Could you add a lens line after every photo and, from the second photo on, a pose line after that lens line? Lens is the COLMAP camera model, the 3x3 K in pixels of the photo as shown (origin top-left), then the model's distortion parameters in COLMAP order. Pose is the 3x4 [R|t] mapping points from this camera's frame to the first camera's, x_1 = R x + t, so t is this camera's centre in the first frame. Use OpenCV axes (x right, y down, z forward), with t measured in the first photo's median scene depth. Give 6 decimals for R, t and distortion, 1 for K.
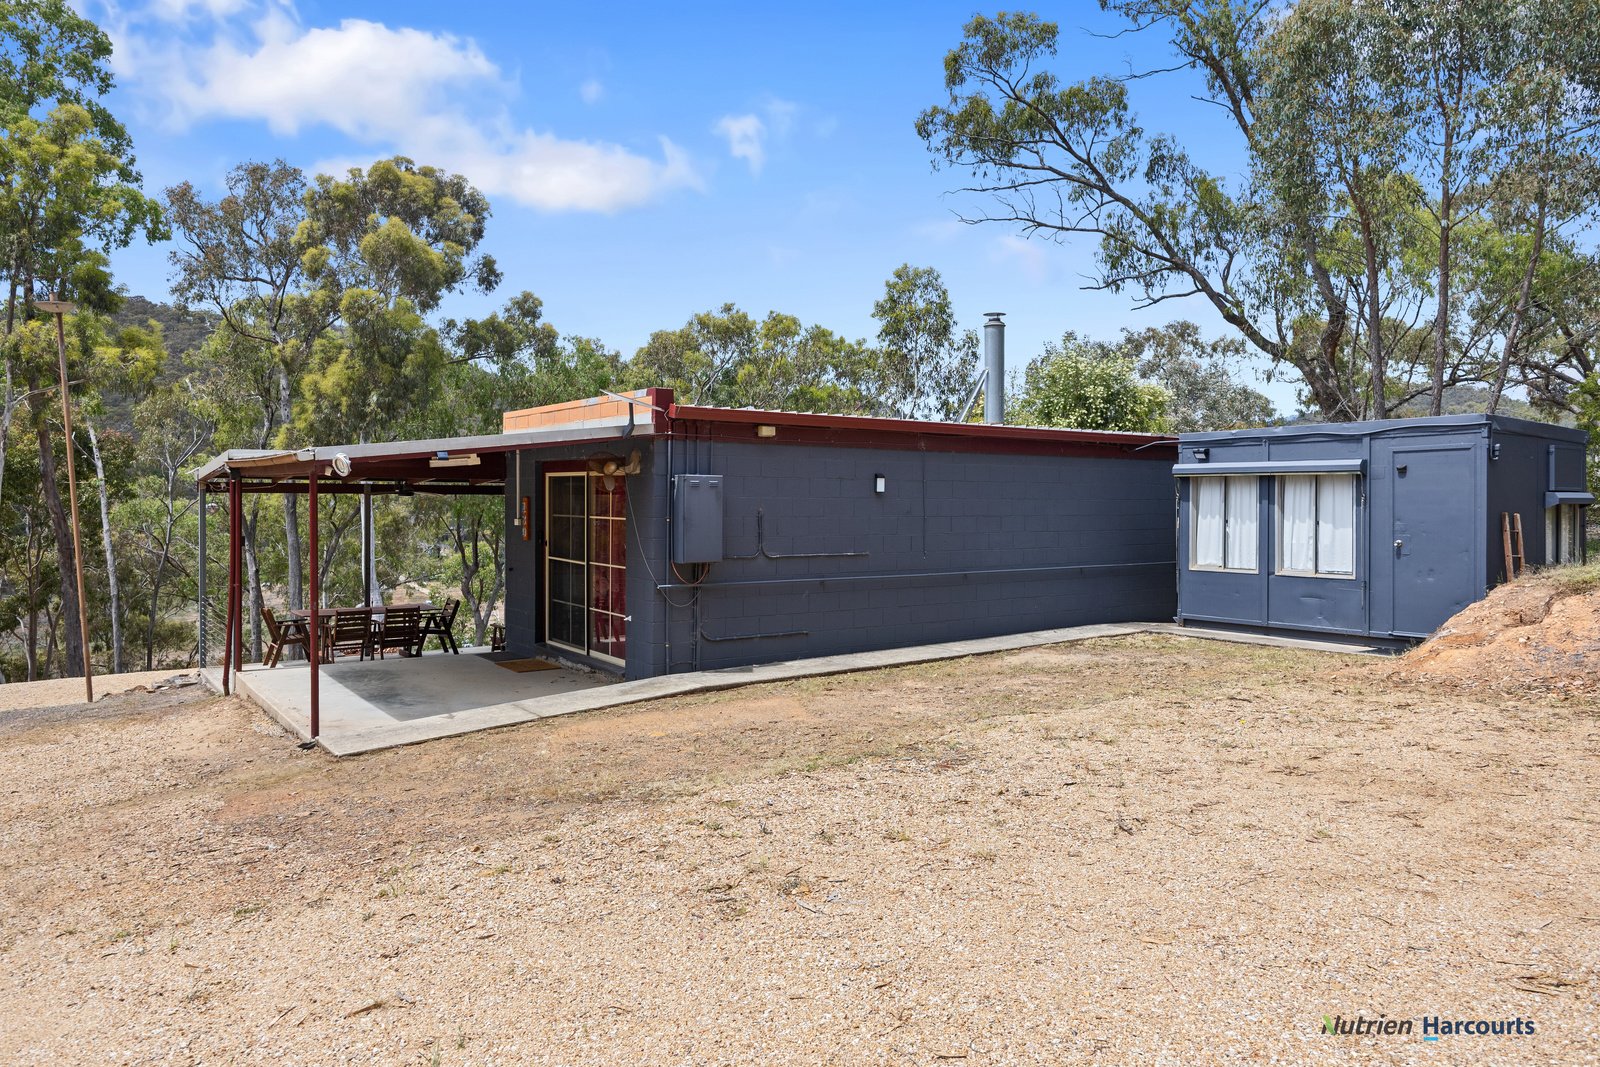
lens RADIAL K [[1097.3, 0, 798.5], [0, 1097.3, 527.2], [0, 0, 1]] dist [-0.005992, -0.005615]
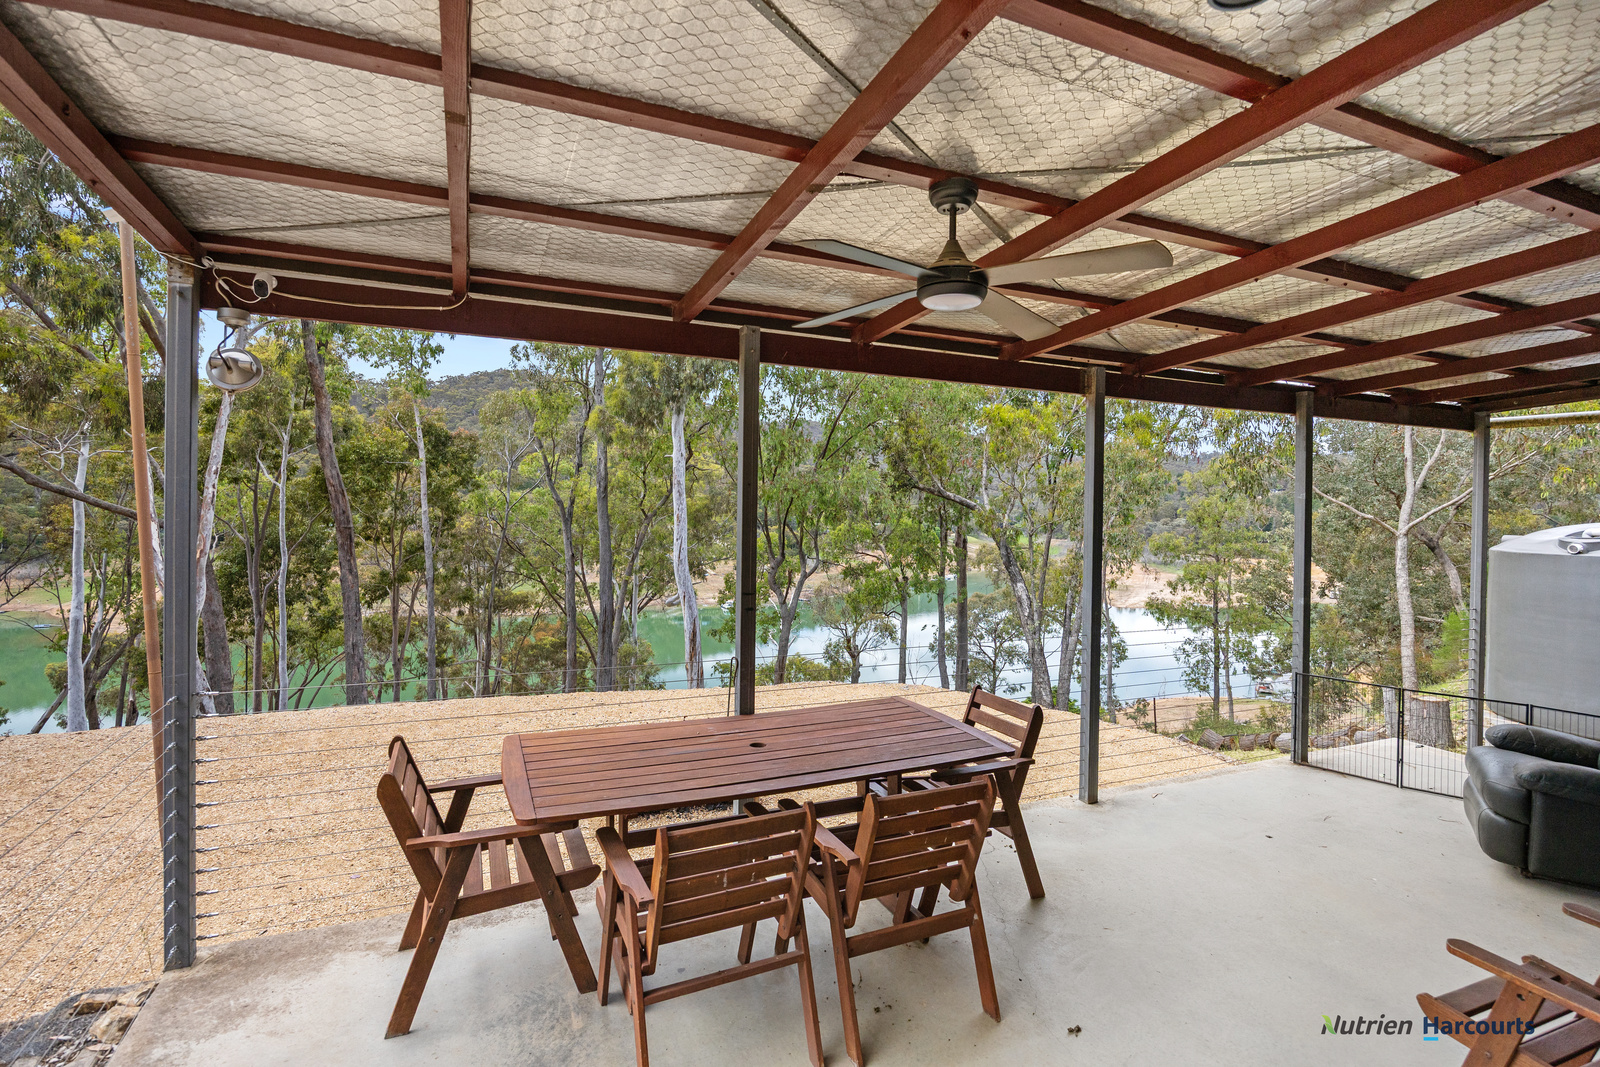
lens RADIAL K [[752.7, 0, 800.0], [0, 752.7, 533.5], [0, 0, 1]] dist [-0.011945, 0.000122]
pose [[0.980765, 0.019547, -0.194210, -0.240713], [-0.017591, 0.999776, 0.011791, 0.011239], [0.194397, -0.008148, 0.980889, 0.568202]]
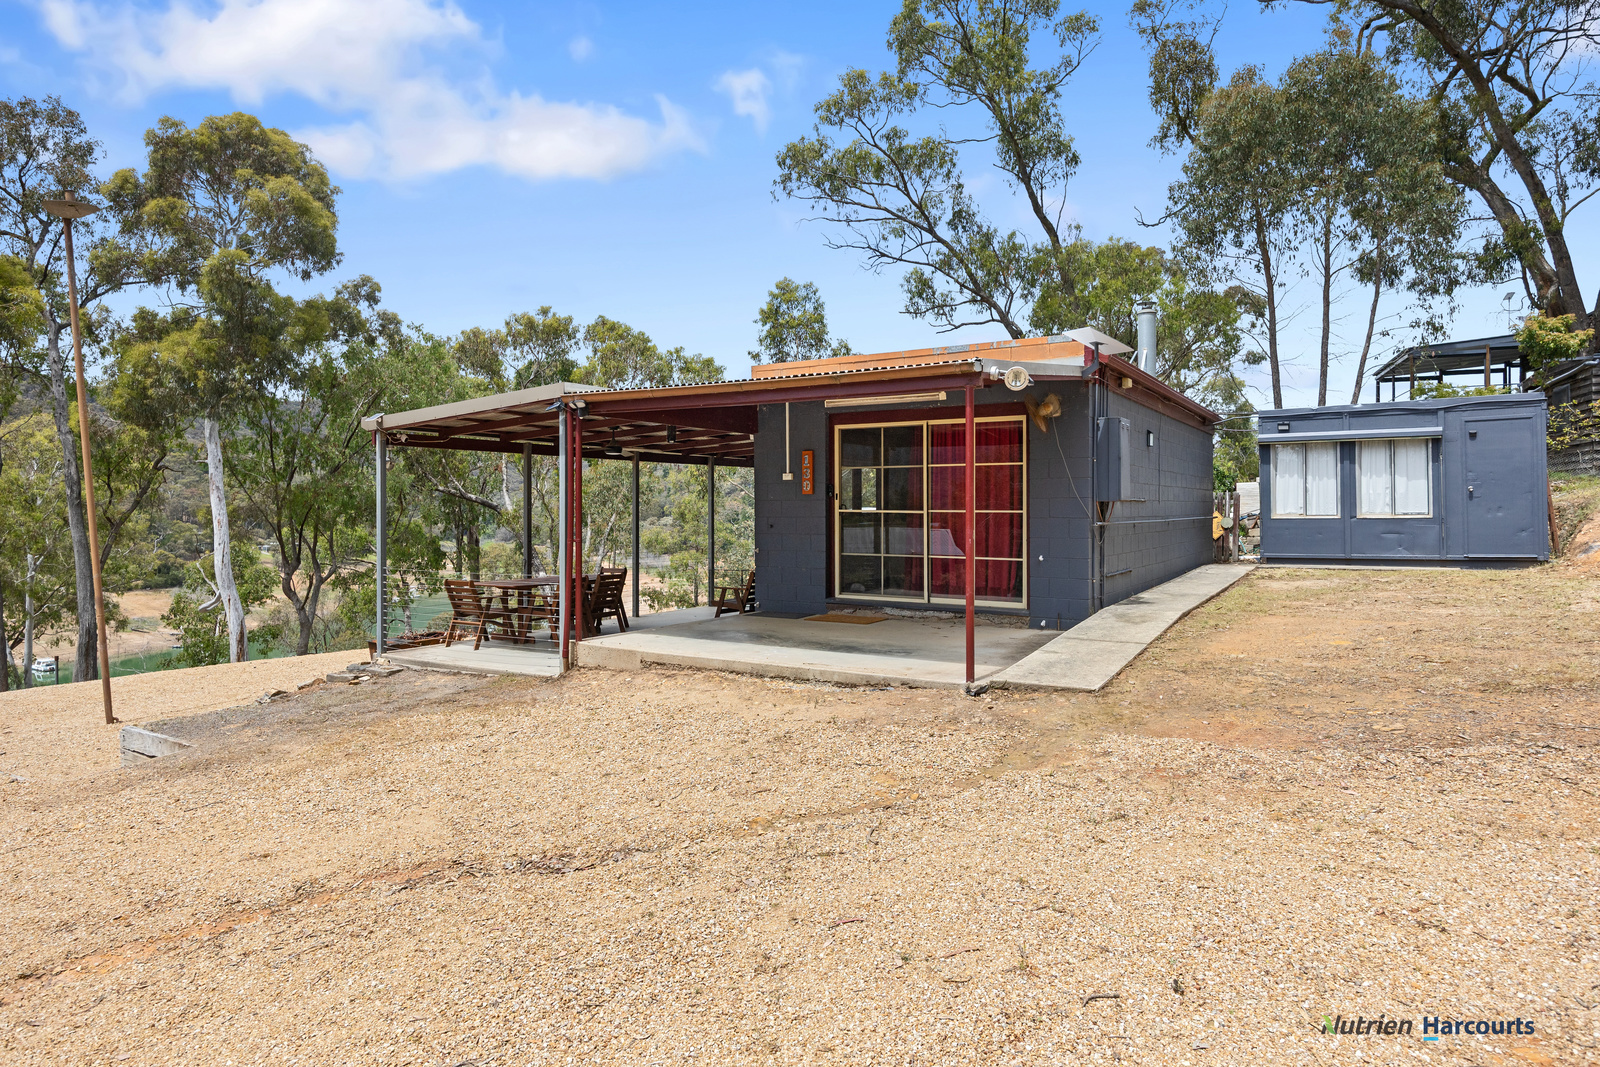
lens RADIAL K [[930.9, 0, 794.4], [0, 930.9, 531.3], [0, 0, 1]] dist [0.019486, -0.026736]
pose [[0.917750, -0.017183, 0.396787, -0.353472], [0.018022, 0.999836, 0.001615, 0.026109], [-0.396750, 0.005669, 0.917909, 0.143680]]
